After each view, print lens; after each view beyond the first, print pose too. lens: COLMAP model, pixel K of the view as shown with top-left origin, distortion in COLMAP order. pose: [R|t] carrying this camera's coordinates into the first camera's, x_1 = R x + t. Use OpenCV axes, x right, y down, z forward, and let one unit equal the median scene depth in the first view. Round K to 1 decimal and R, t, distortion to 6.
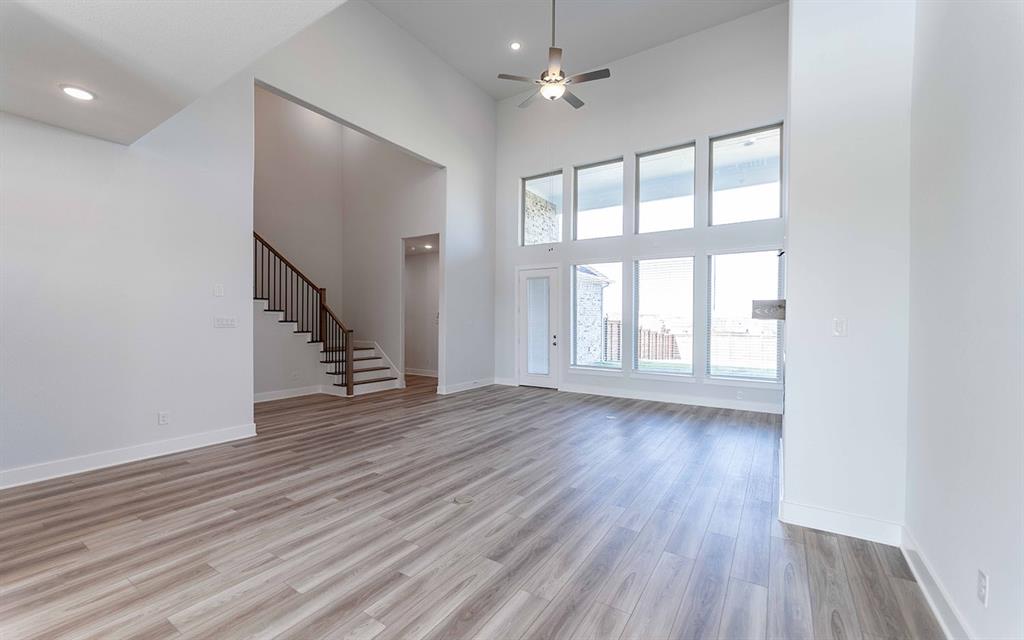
lens RADIAL K [[414.5, 0, 510.7], [0, 414.5, 323.1], [0, 0, 1]] dist [0.003682, -0.001516]
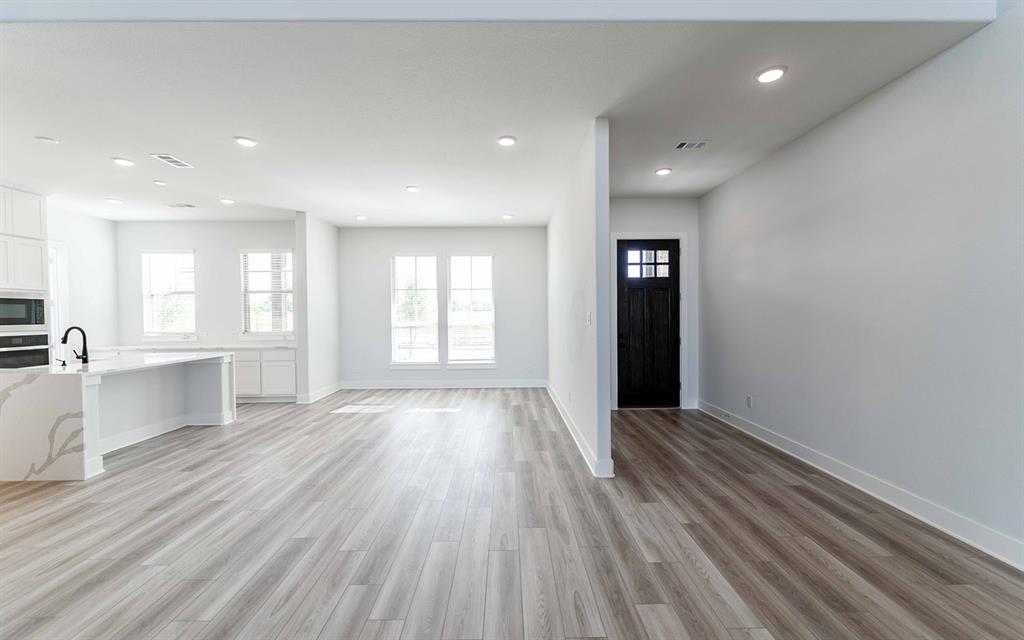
lens RADIAL K [[414.5, 0, 507.3], [0, 414.5, 321.0], [0, 0, 1]] dist [0.003682, -0.001516]
pose [[-0.833809, 0.011104, -0.551941, -0.006751], [0.000832, 0.999822, 0.018859, -0.004815], [0.552052, 0.015265, -0.833670, 0.586225]]
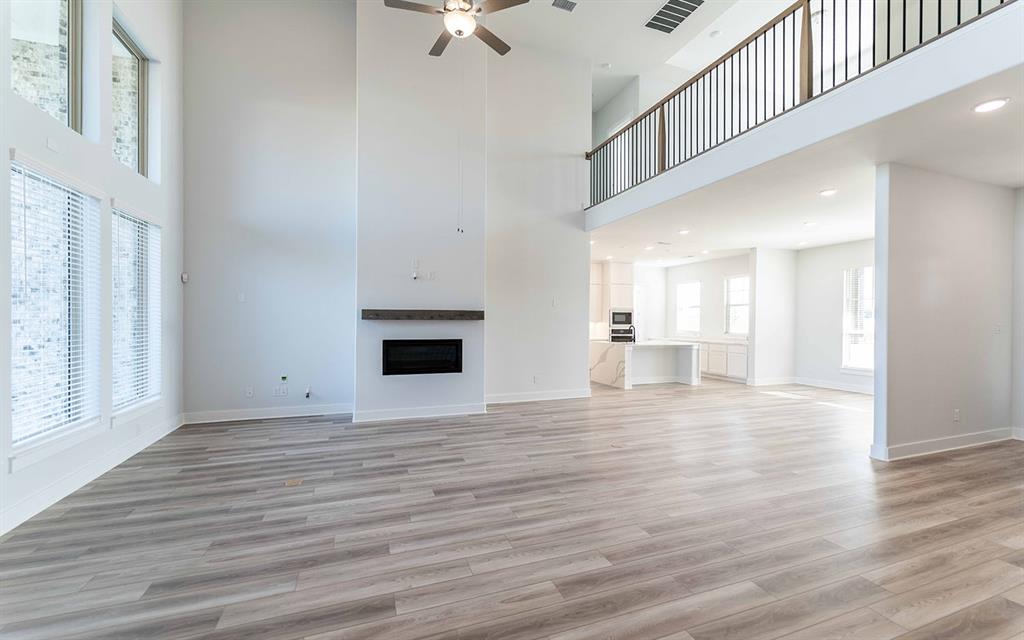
lens RADIAL K [[414.5, 0, 517.0], [0, 414.5, 320.8], [0, 0, 1]] dist [0.003682, -0.001516]
pose [[-0.806614, -0.012734, 0.590941, -0.286095], [-0.008949, 0.999916, 0.009331, -0.009343], [-0.591011, 0.002238, -0.806661, 1.002563]]
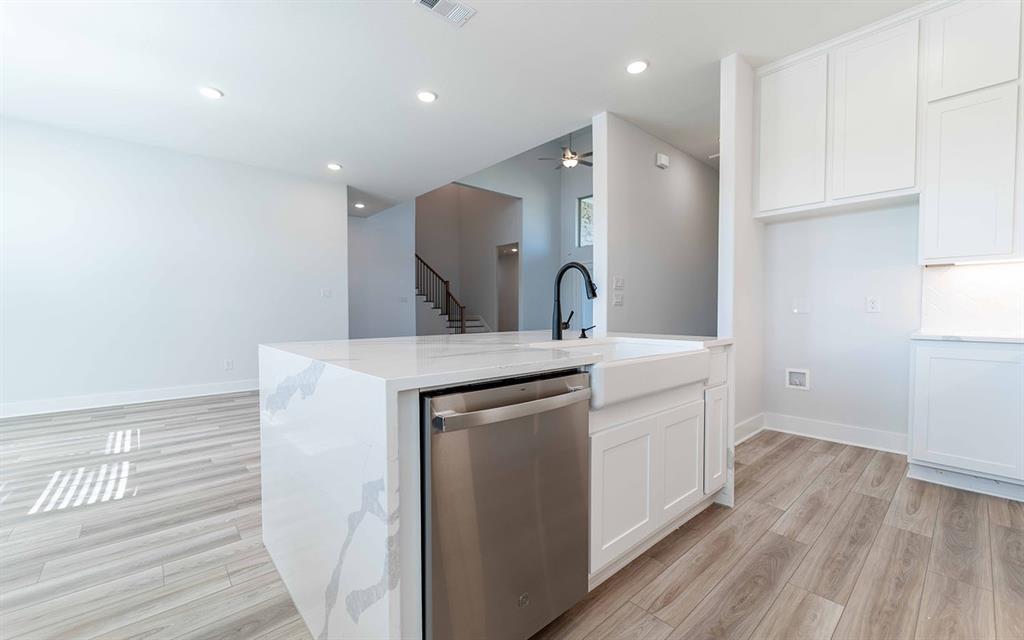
lens RADIAL K [[414.5, 0, 508.3], [0, 414.5, 315.0], [0, 0, 1]] dist [0.003682, -0.001516]
pose [[0.962651, -0.005332, -0.270691, 0.202537], [0.006121, 0.999979, 0.002073, 0.045094], [0.270675, -0.003653, 0.962664, -0.471314]]
